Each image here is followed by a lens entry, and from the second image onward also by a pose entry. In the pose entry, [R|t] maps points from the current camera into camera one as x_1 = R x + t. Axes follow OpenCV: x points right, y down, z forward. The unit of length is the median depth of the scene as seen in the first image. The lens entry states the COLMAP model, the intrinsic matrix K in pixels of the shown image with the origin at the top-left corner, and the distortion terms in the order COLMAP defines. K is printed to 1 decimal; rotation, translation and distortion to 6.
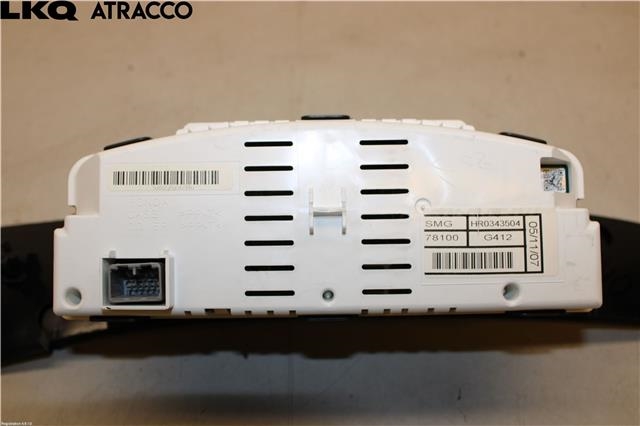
lens RADIAL K [[668.6, 0, 319.7], [0, 668.6, 216.3], [0, 0, 1]] dist [-0.065488, 0.000000]
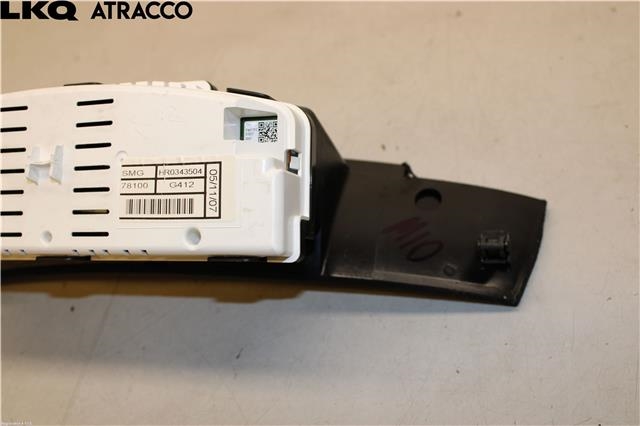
lens RADIAL K [[789.7, 0, 320.3], [0, 789.7, 210.7], [0, 0, 1]] dist [-0.058355, 0.000000]
pose [[0.937303, -0.005099, -0.348479, 0.913653], [-0.008216, 0.999292, -0.036720, 0.117322], [0.348420, 0.037281, 0.936597, -0.101768]]
